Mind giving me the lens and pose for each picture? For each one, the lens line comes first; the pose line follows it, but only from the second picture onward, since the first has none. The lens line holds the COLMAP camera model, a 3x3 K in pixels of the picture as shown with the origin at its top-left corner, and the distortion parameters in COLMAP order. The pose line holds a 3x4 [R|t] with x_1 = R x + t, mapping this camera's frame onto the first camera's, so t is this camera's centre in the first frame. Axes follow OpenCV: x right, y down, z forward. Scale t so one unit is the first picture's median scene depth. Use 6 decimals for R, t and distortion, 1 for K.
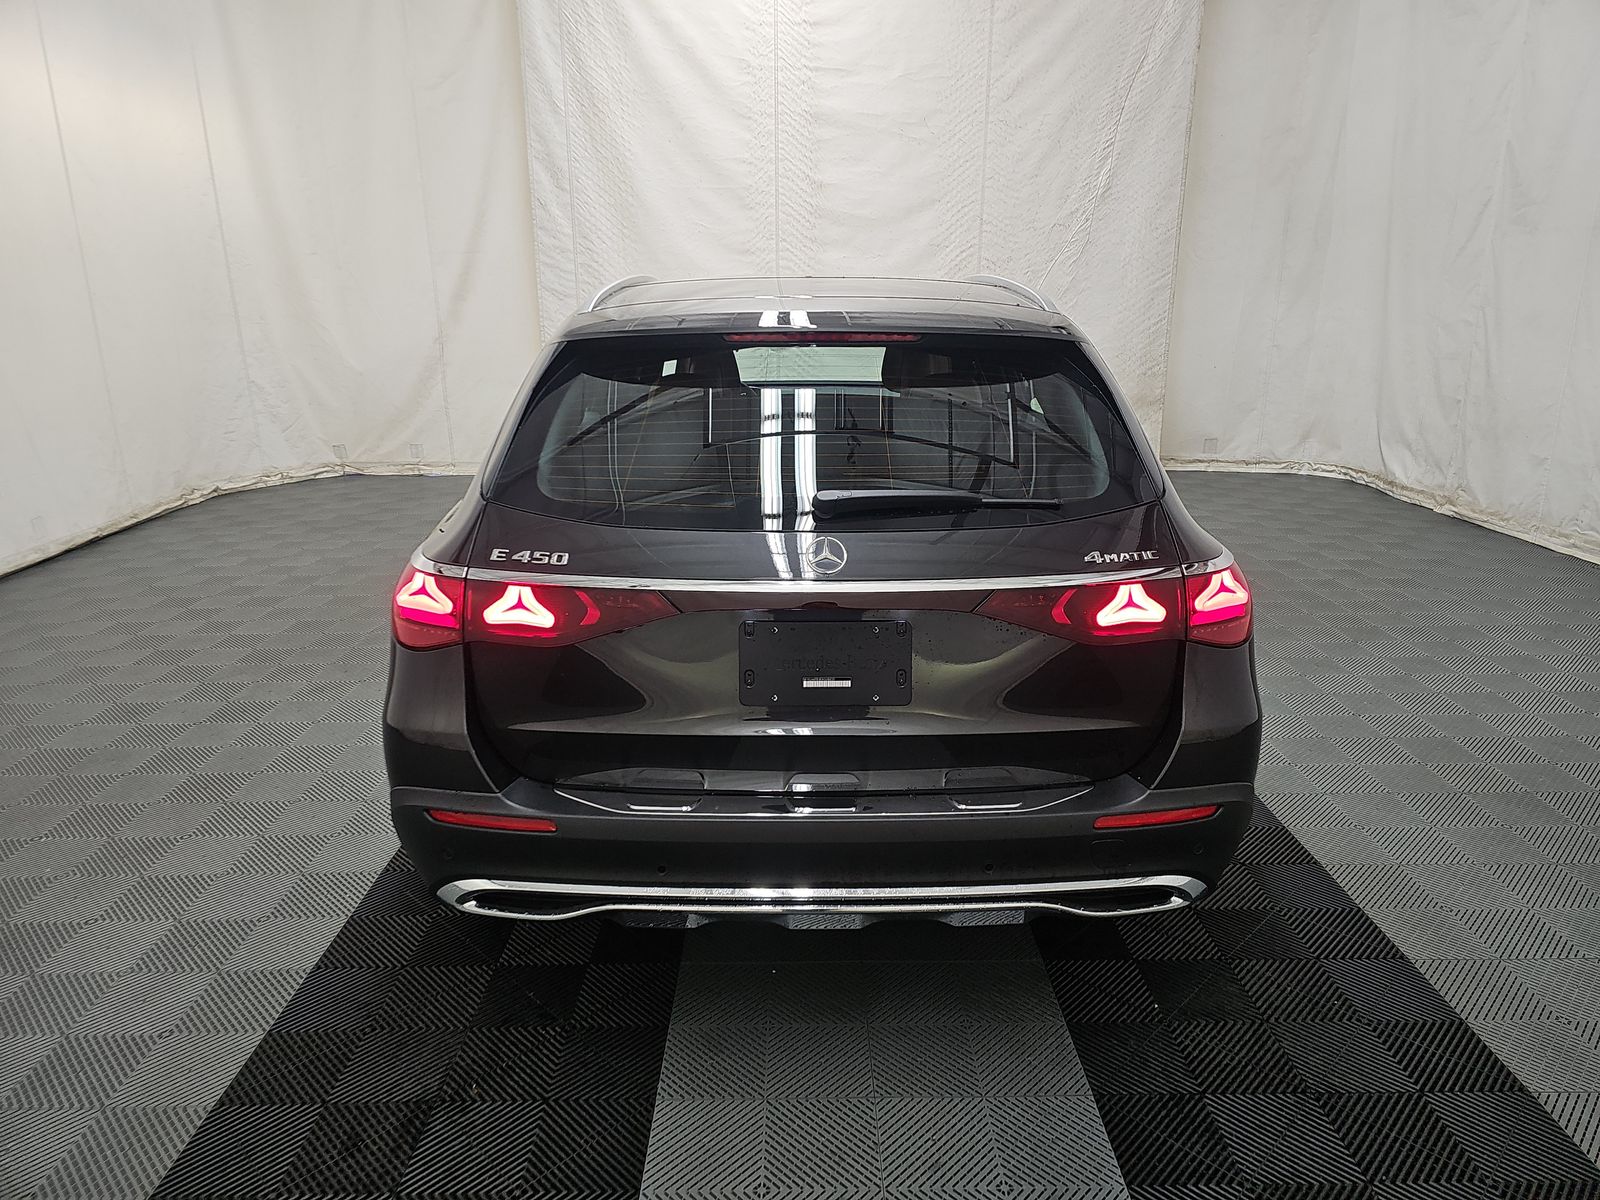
lens RADIAL K [[1112.3, 0, 796.2], [0, 1112.3, 614.3], [0, 0, 1]] dist [0.060497, -0.057160]
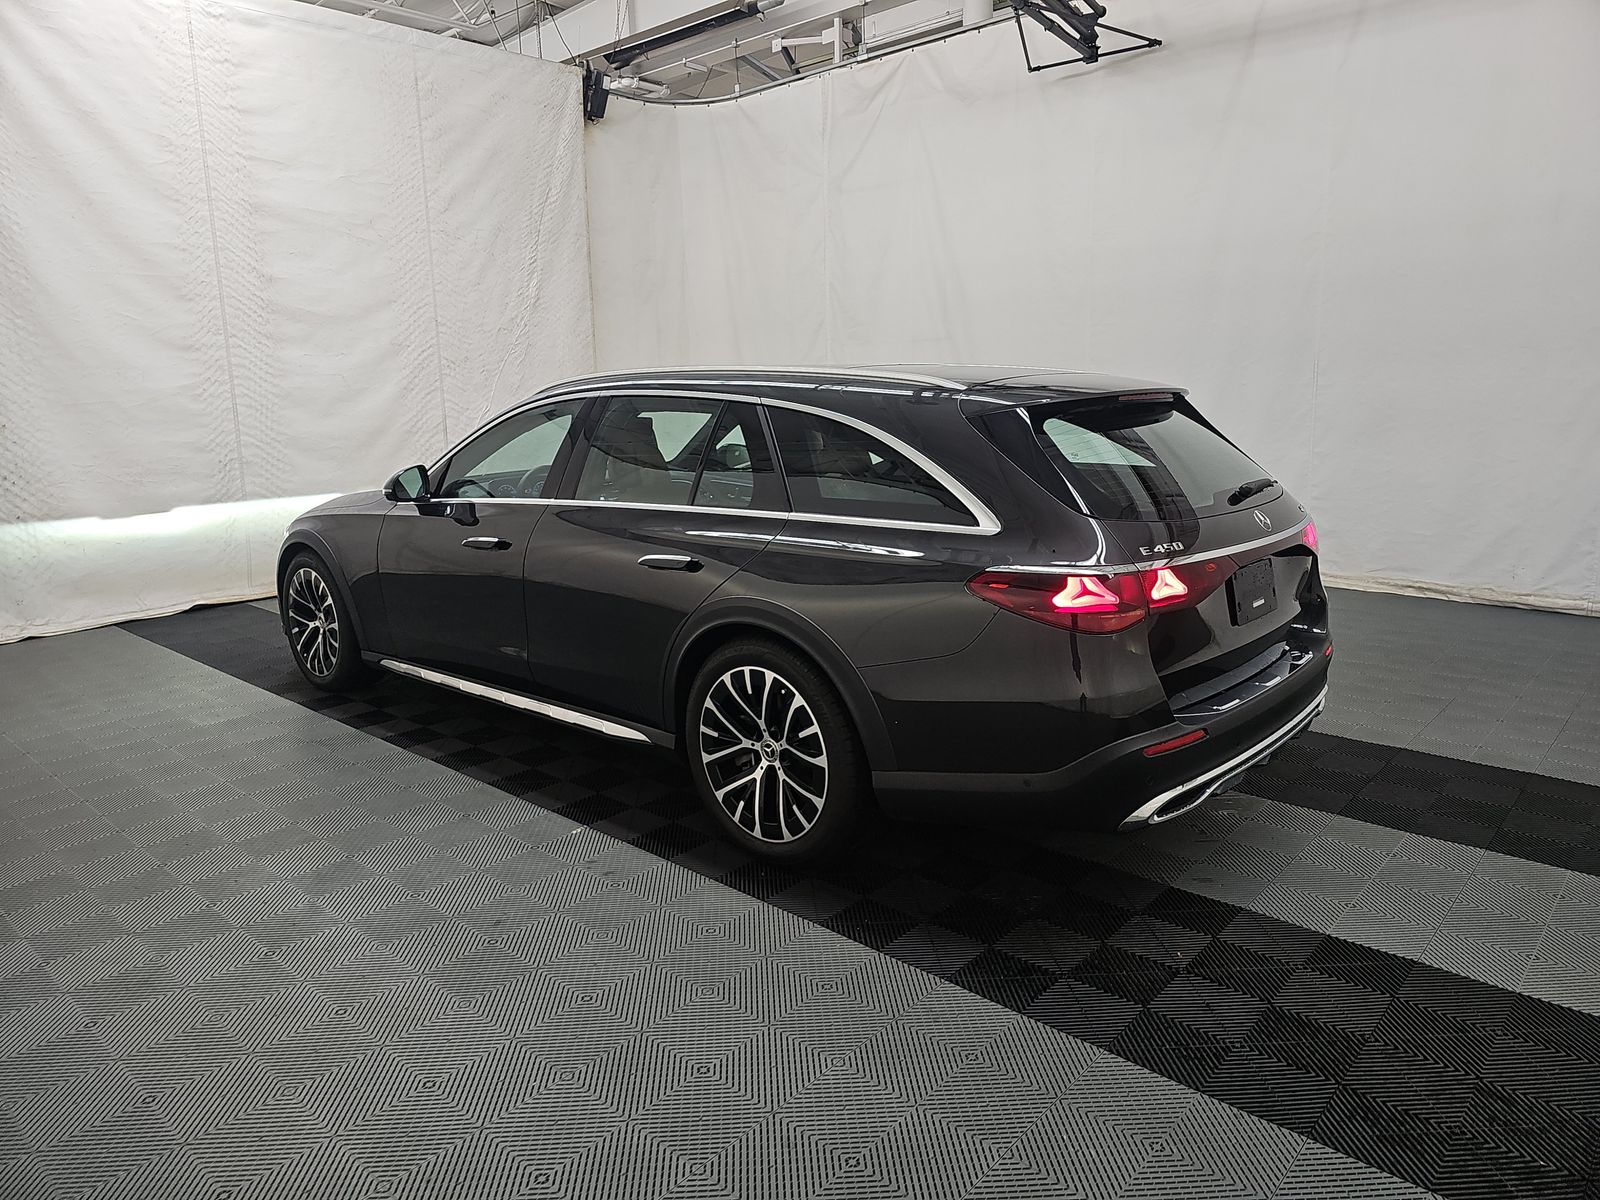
lens RADIAL K [[1112.3, 0, 796.2], [0, 1112.3, 614.3], [0, 0, 1]] dist [0.060497, -0.057160]
pose [[0.655693, -0.165486, 0.736669, -0.428970], [0.231057, 0.972855, 0.012885, -0.025746], [-0.718805, 0.161764, 0.676130, 0.105207]]
